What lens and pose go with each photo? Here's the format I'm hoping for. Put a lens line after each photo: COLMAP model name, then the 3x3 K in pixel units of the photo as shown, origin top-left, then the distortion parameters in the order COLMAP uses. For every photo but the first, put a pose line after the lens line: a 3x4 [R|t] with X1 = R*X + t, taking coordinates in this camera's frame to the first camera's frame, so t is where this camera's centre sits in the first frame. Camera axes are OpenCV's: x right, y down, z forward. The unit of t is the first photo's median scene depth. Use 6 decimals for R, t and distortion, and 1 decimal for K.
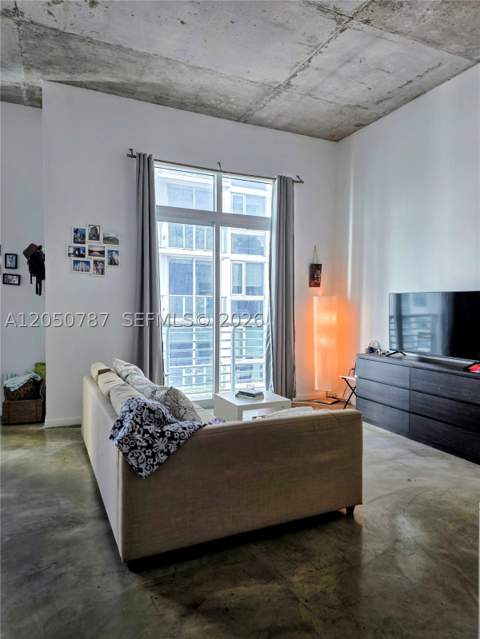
lens RADIAL K [[422.2, 0, 243.0], [0, 422.2, 317.1], [0, 0, 1]] dist [0.075374, -0.054035]
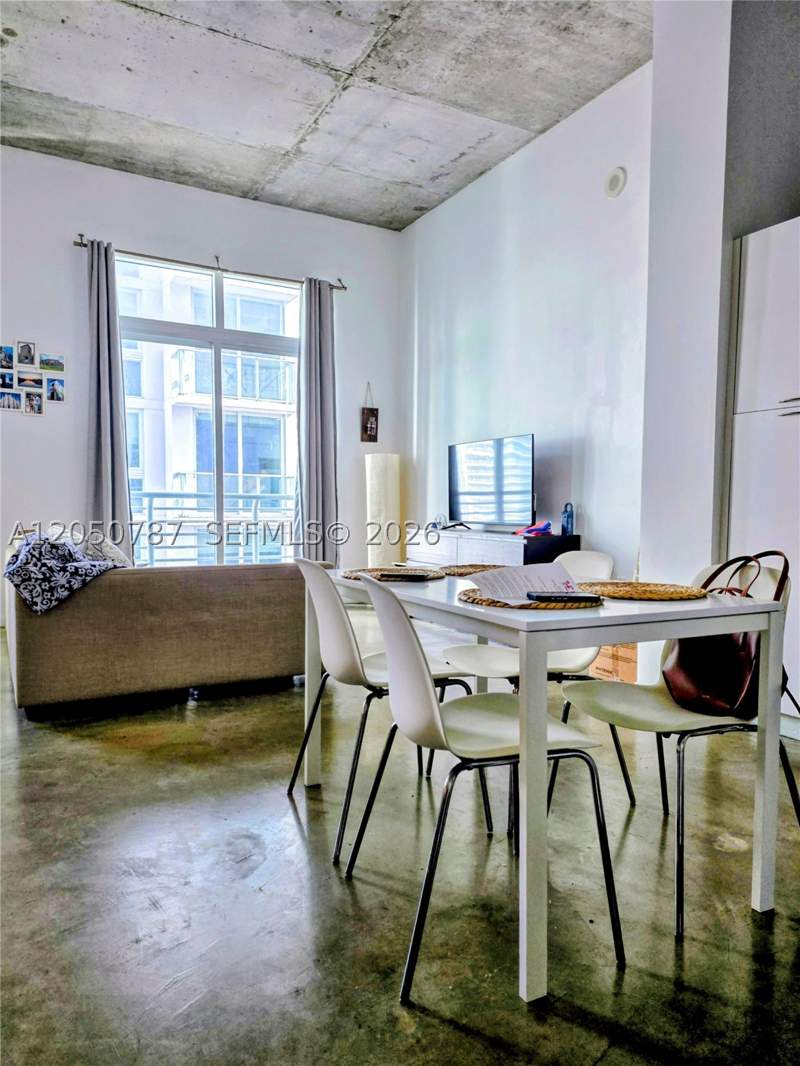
lens RADIAL K [[734.9, 0, 401.4], [0, 734.9, 542.8], [0, 0, 1]] dist [0.045973, -0.022861]
pose [[0.998127, -0.002315, 0.061140, 0.191161], [0.000962, 0.999754, 0.022157, 0.087194], [-0.061176, -0.022056, 0.997883, -0.263894]]
